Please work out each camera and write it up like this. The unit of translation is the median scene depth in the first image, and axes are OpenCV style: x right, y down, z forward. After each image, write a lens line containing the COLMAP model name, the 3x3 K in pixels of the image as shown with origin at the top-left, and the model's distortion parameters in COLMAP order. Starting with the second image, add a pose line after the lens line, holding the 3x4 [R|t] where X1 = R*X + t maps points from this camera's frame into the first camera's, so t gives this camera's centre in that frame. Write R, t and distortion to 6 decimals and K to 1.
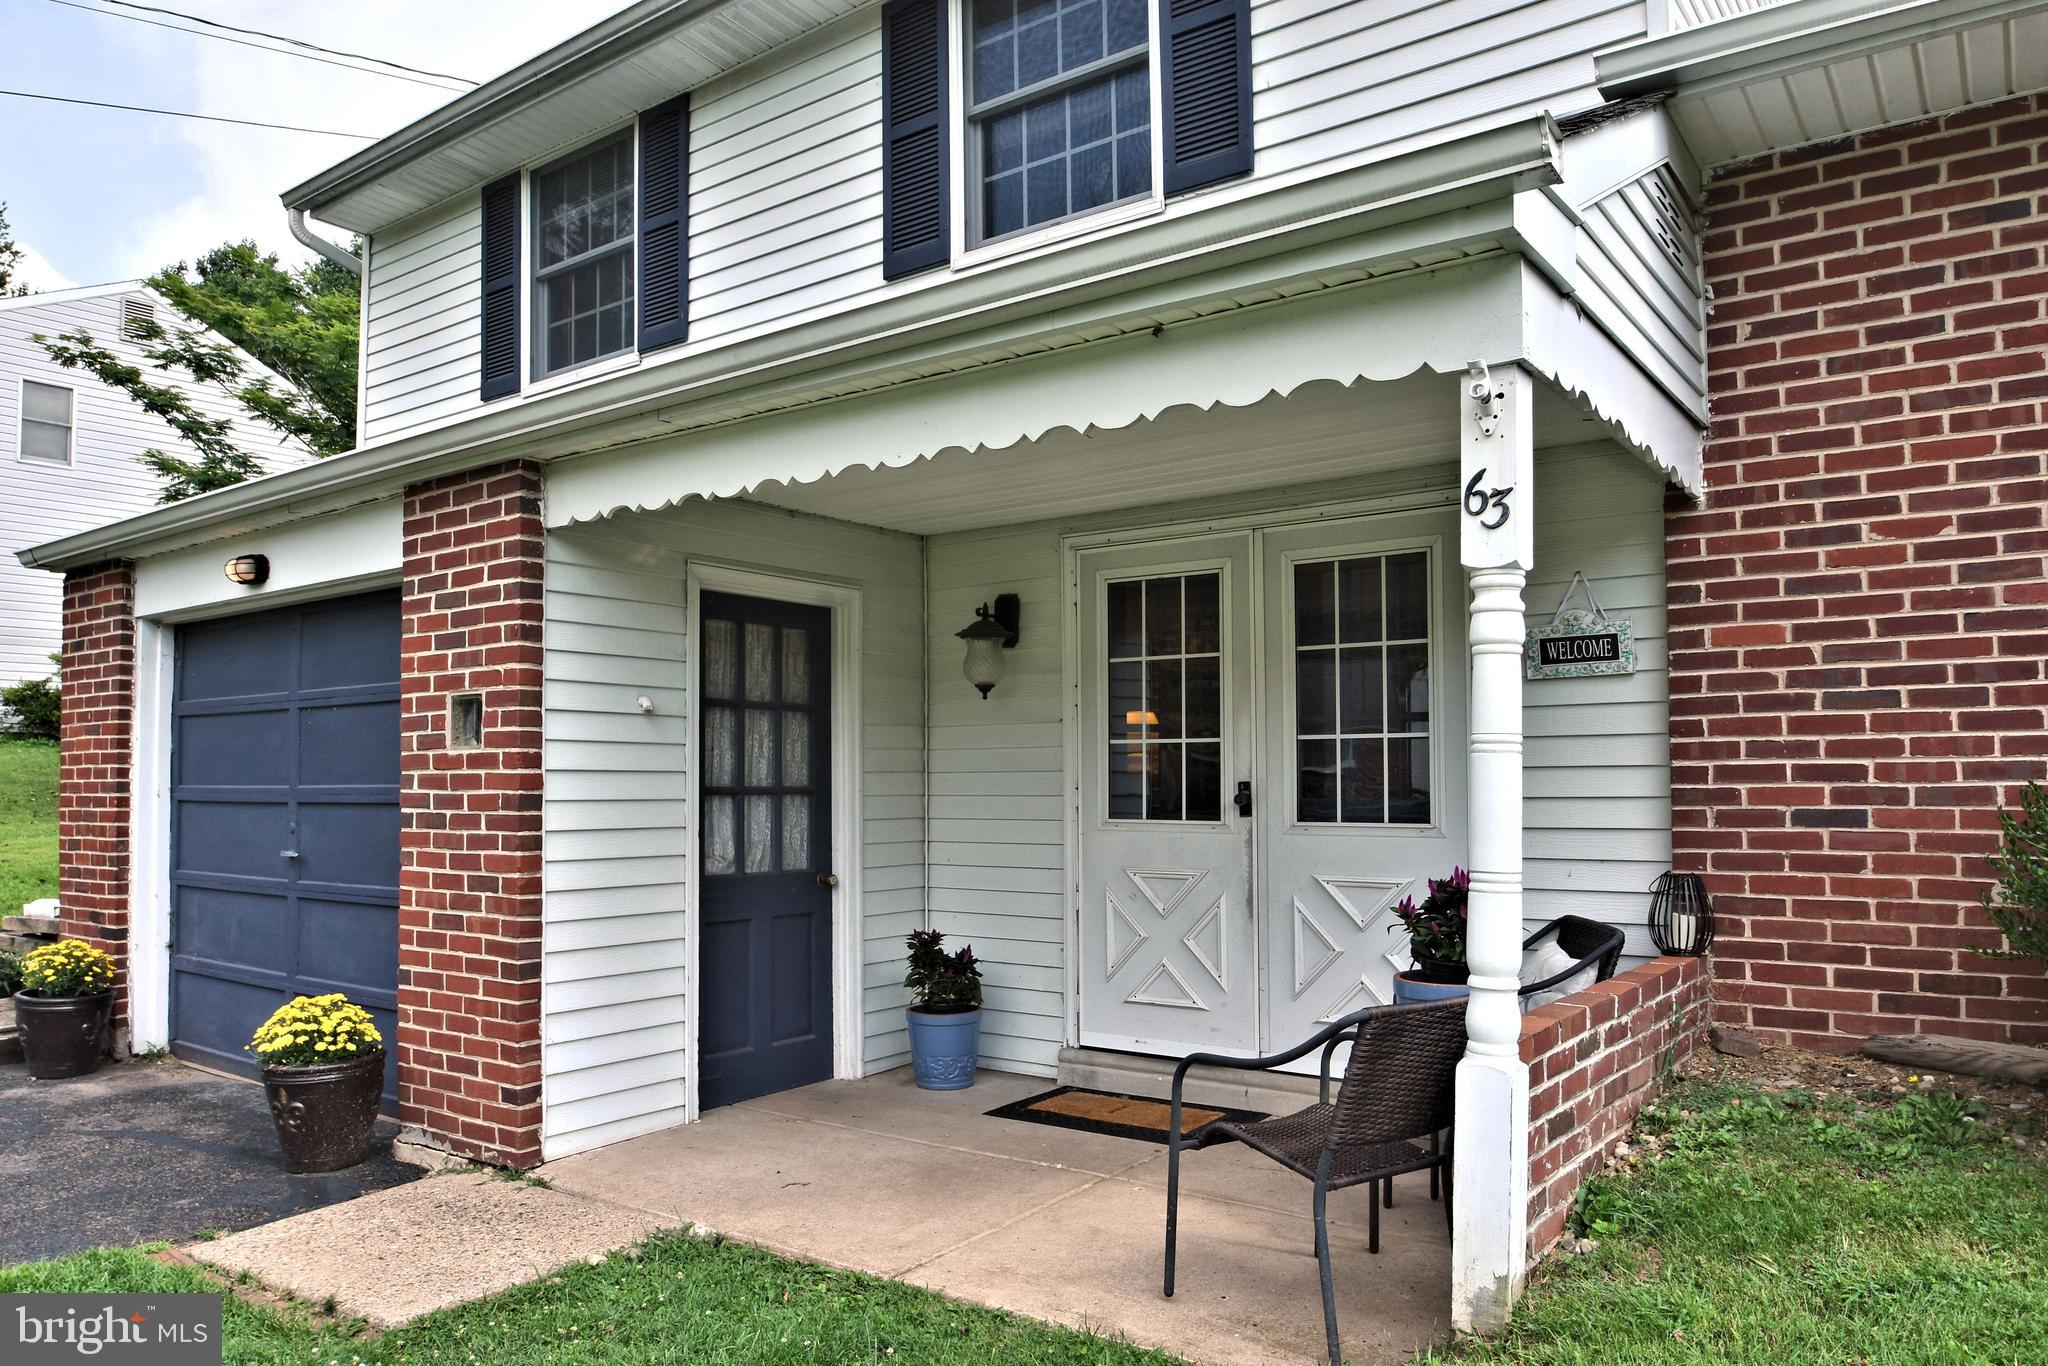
lens RADIAL K [[1406.1, 0, 1013.9], [0, 1406.1, 718.9], [0, 0, 1]] dist [-0.030452, 0.000003]
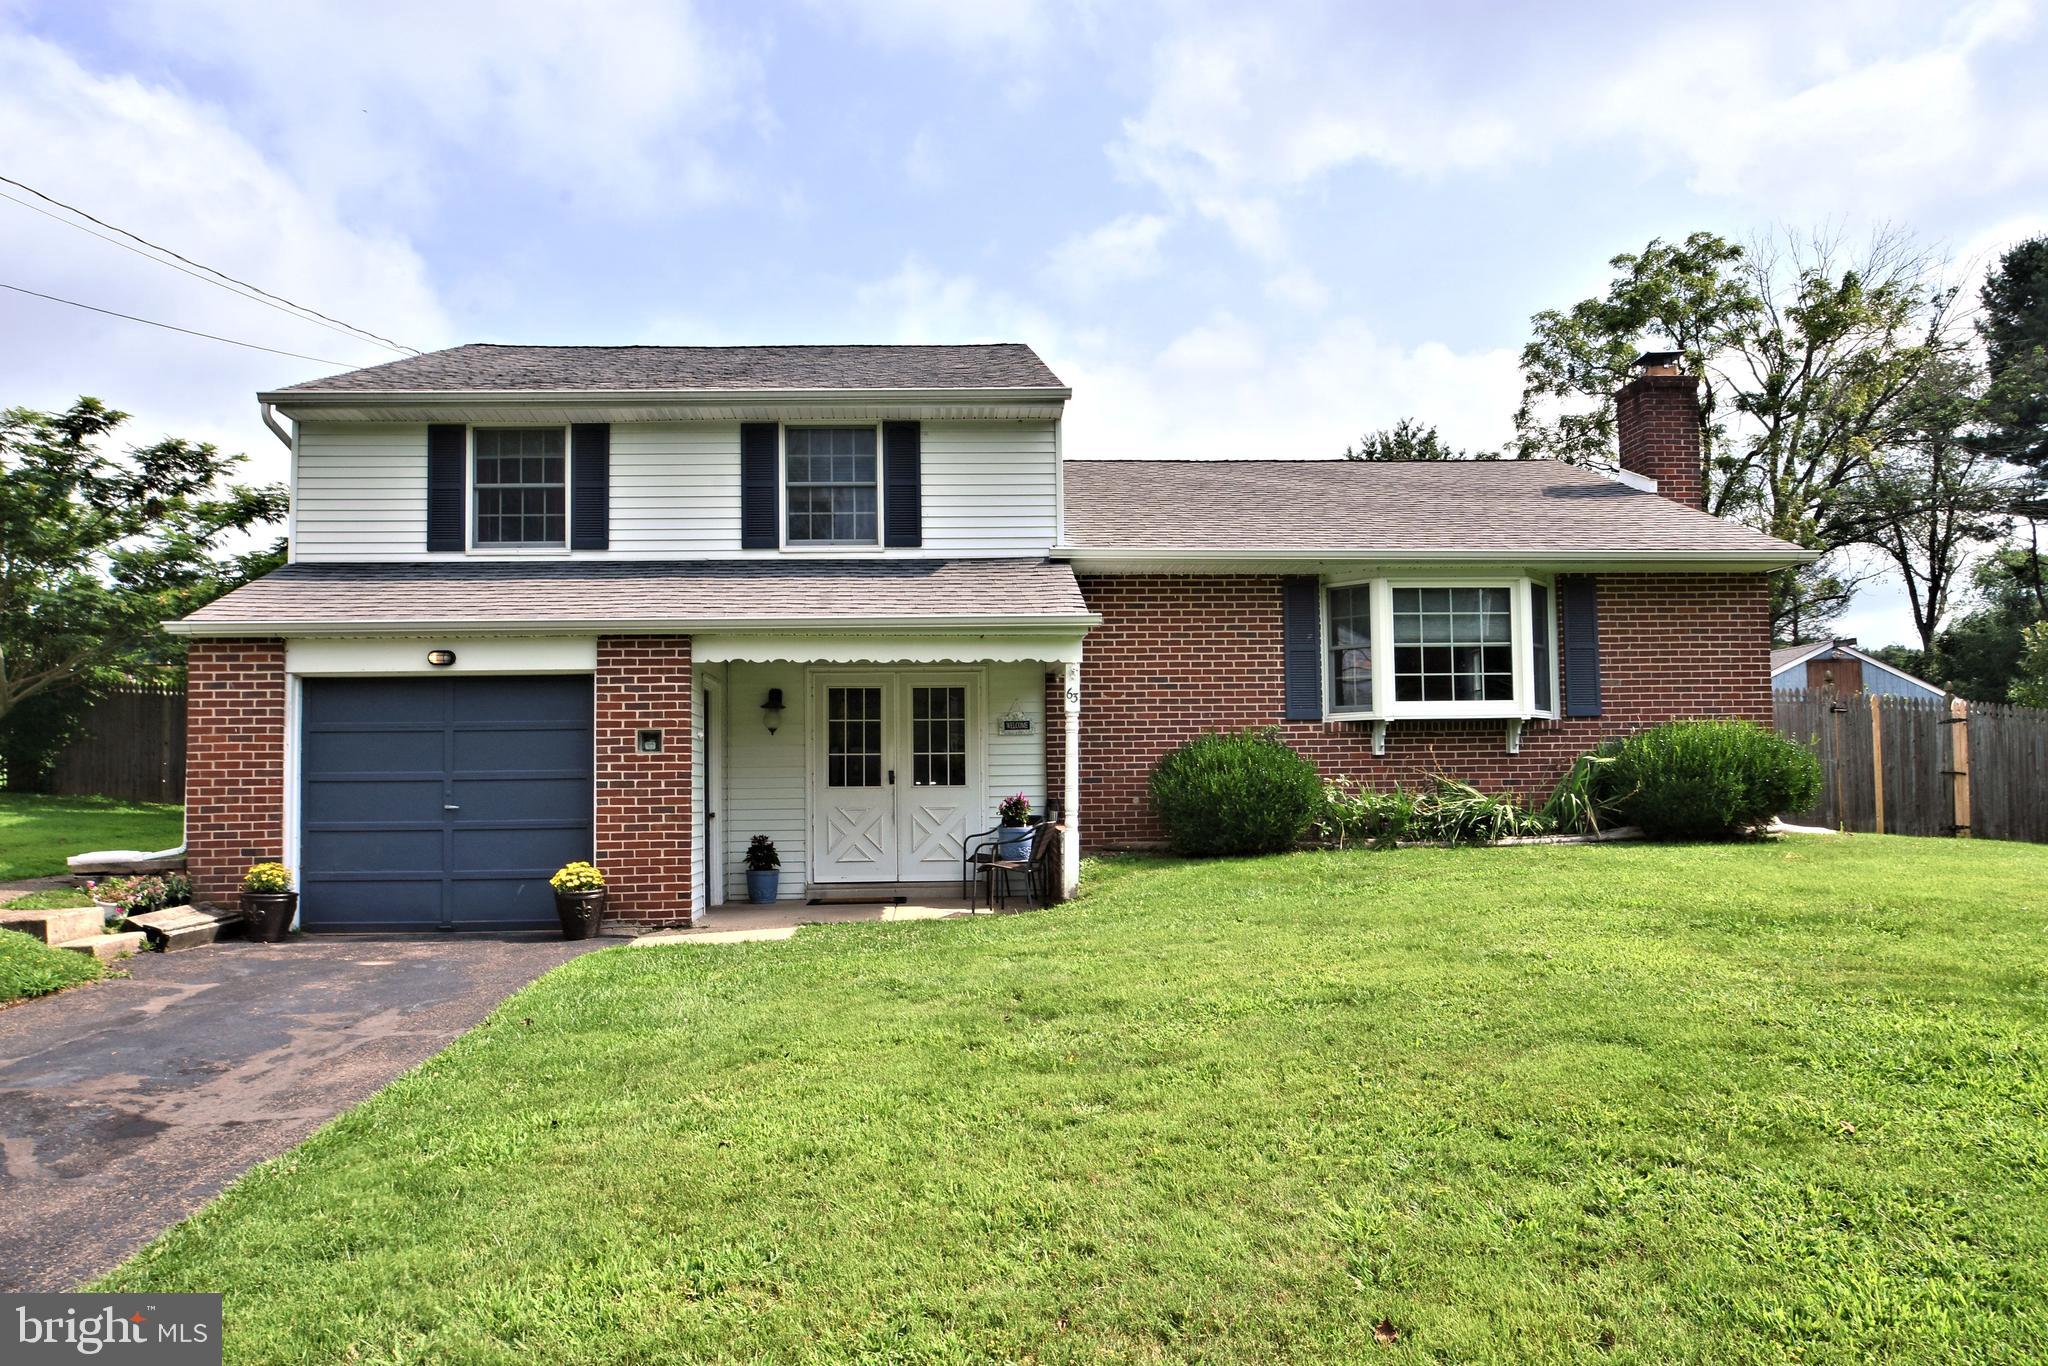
lens RADIAL K [[1303.0, 0, 1020.6], [0, 1303.0, 688.0], [0, 0, 1]] dist [0.004265, 0.000111]
pose [[0.756346, 0.047961, 0.652412, -1.248266], [-0.020851, 0.998570, -0.049235, 0.006521], [-0.653840, 0.023636, 0.756264, -0.980812]]
